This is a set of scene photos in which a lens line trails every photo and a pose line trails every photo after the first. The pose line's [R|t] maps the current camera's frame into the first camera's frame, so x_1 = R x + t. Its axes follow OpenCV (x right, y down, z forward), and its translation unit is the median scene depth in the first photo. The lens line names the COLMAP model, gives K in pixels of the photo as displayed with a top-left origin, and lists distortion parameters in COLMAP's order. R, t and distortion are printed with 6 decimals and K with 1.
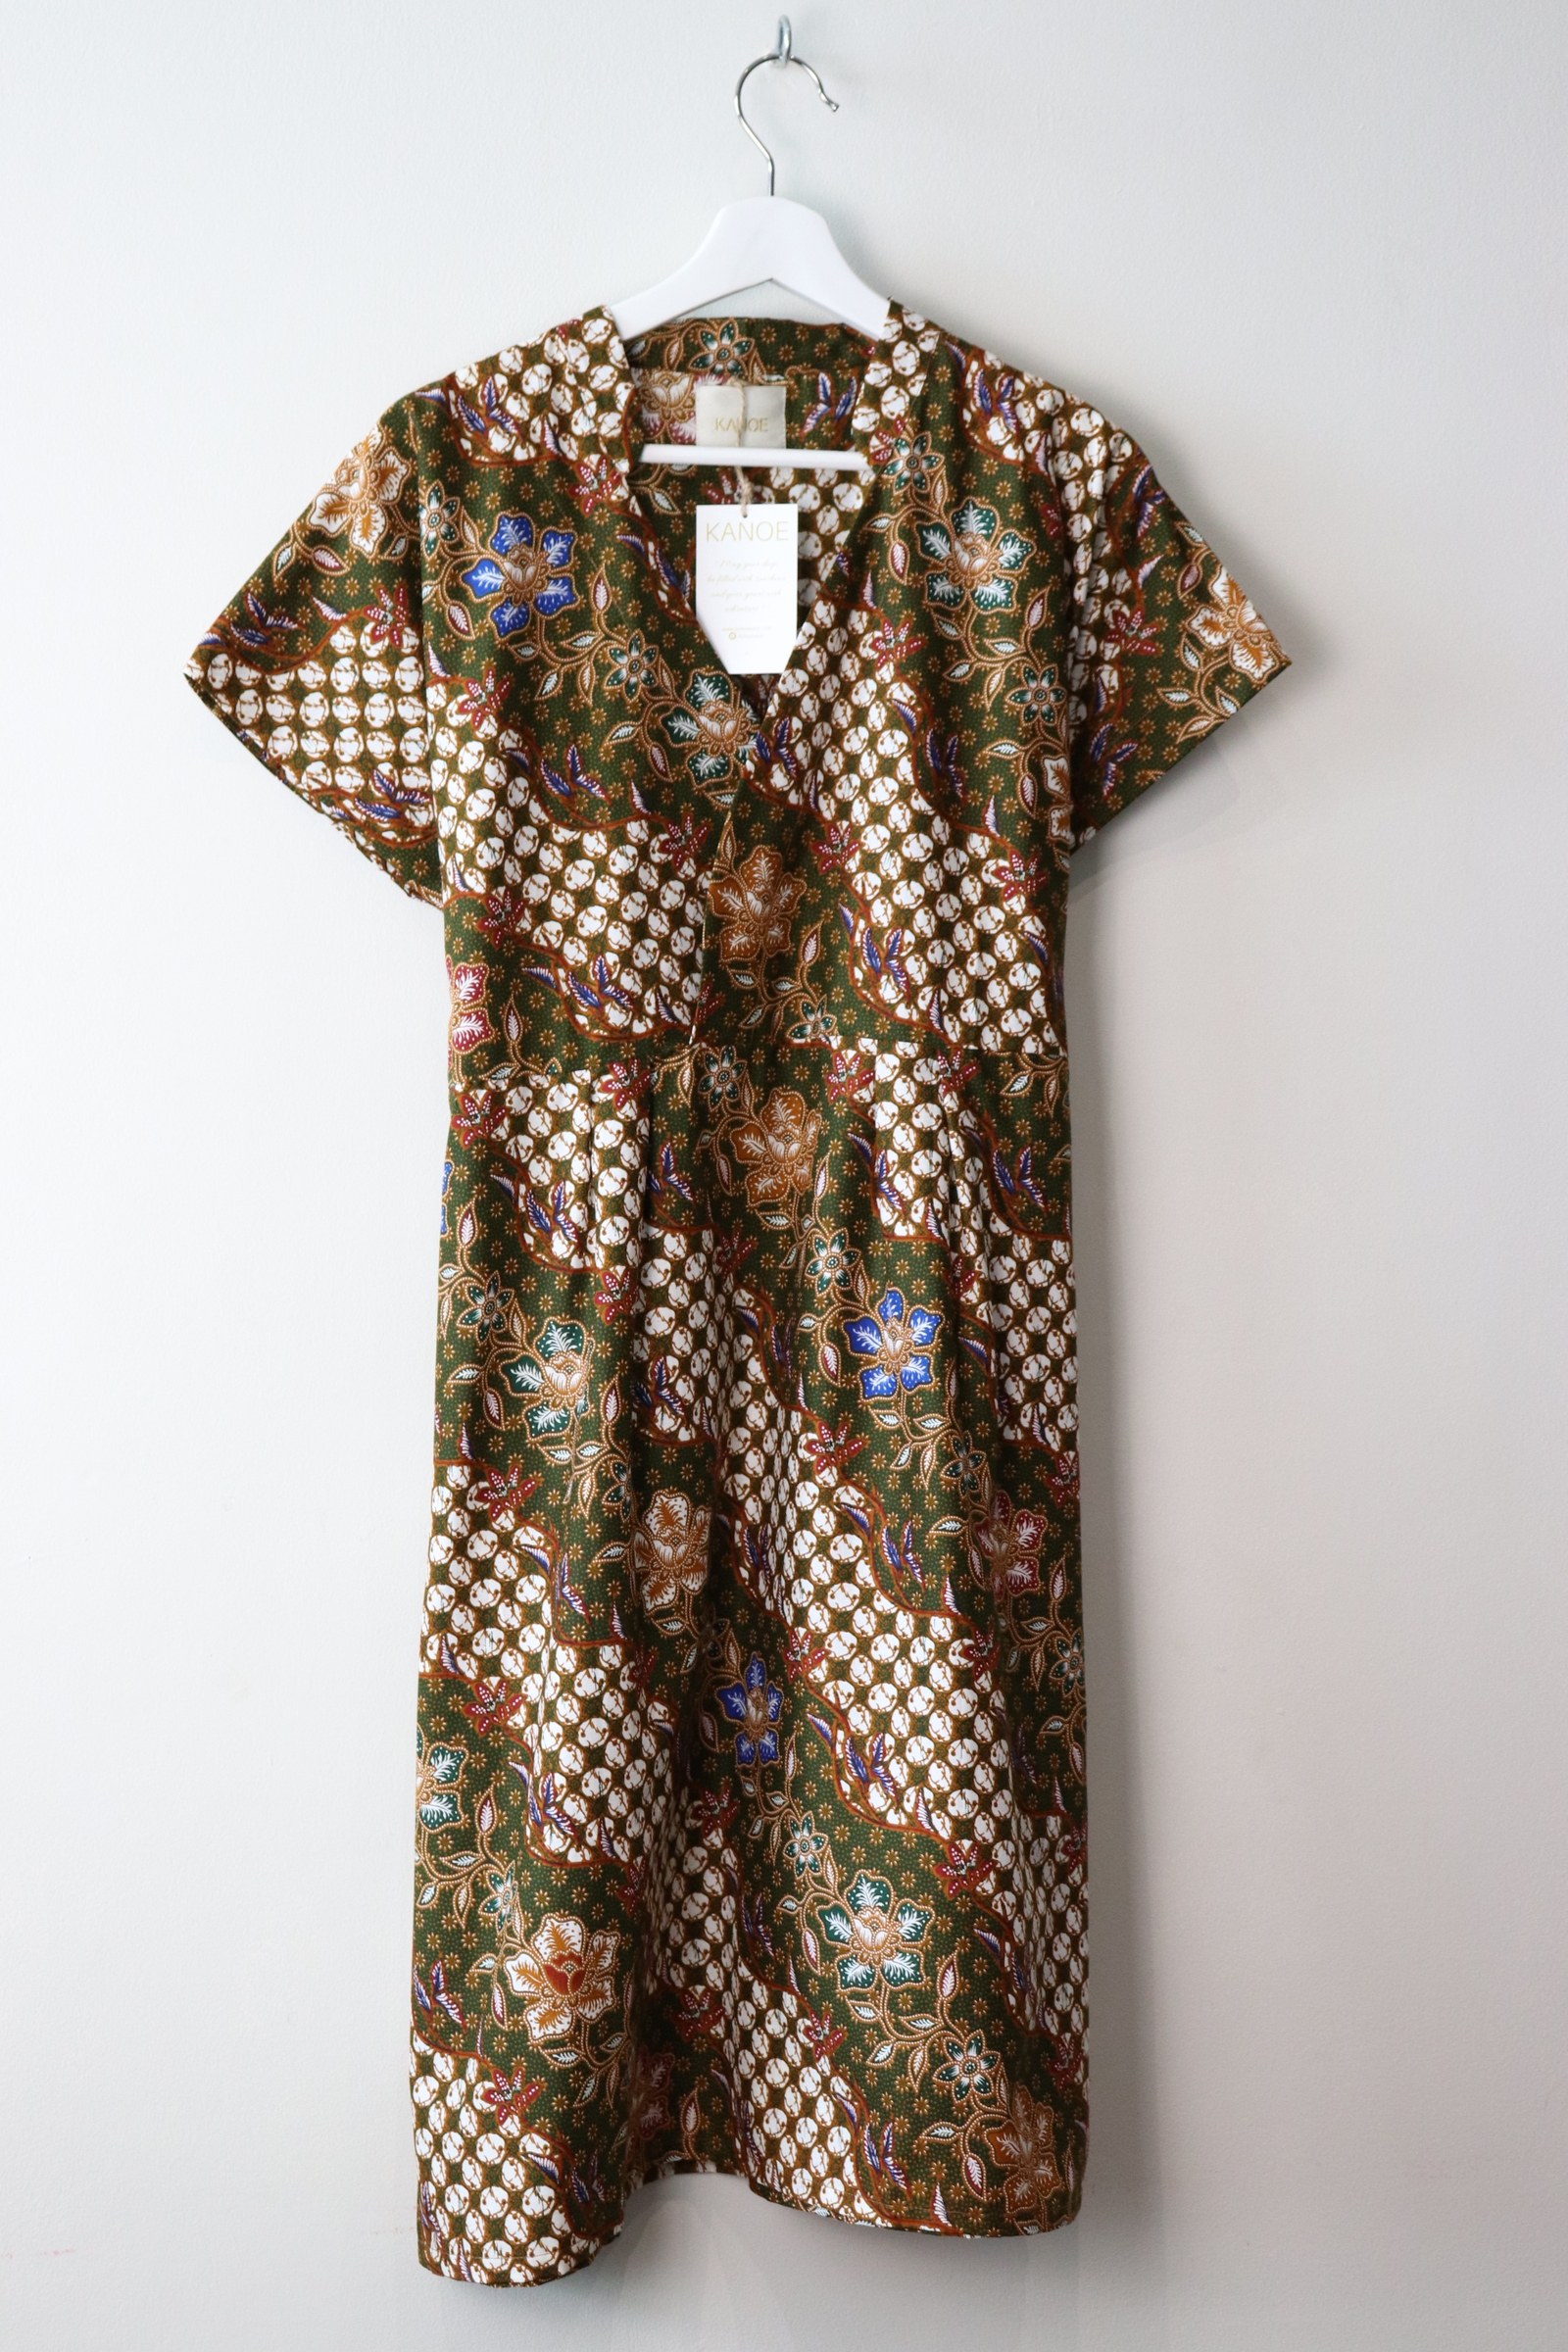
lens RADIAL K [[3527.9, 0, 800.7], [0, 3527.9, 1178.0], [0, 0, 1]] dist [0.080952, 0.000000]
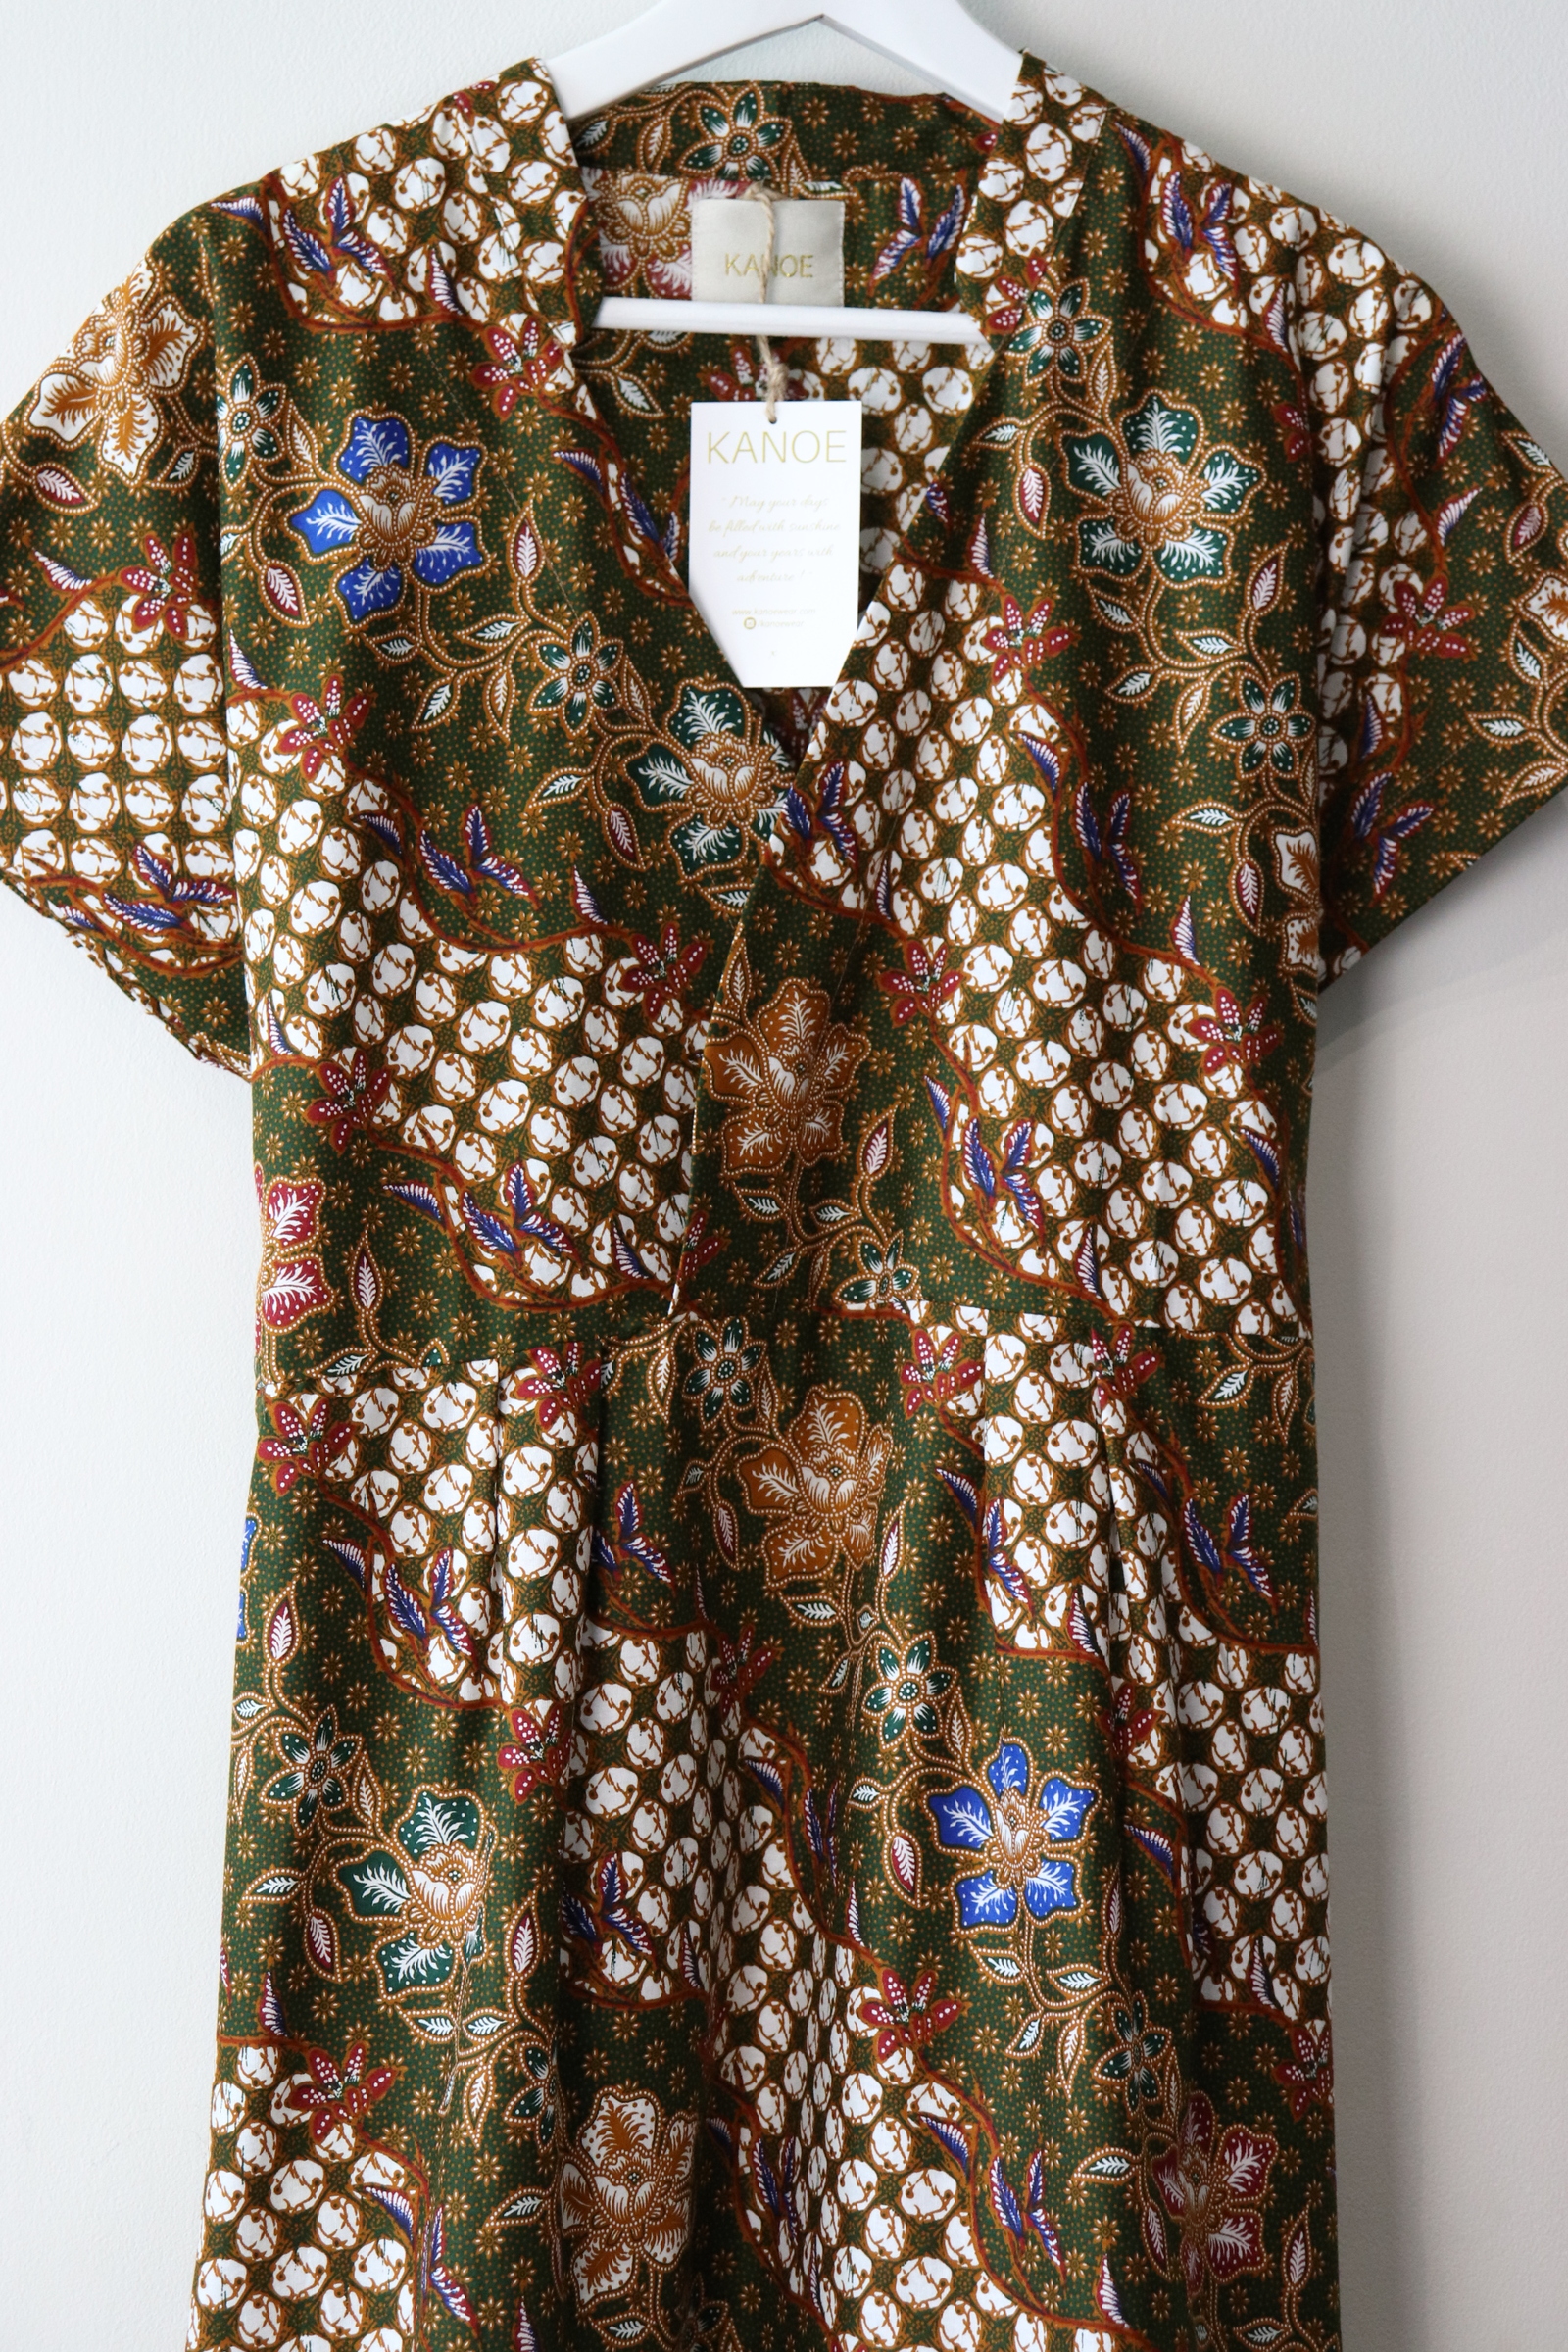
lens RADIAL K [[4832.2, 0, 792.1], [0, 4832.2, 1191.3], [0, 0, 1]] dist [0.268553, 0.000000]
pose [[0.999747, 0.009110, -0.020588, 0.005478], [-0.009746, 0.999473, -0.030979, -0.033751], [0.020295, 0.031172, 0.999308, 0.194681]]
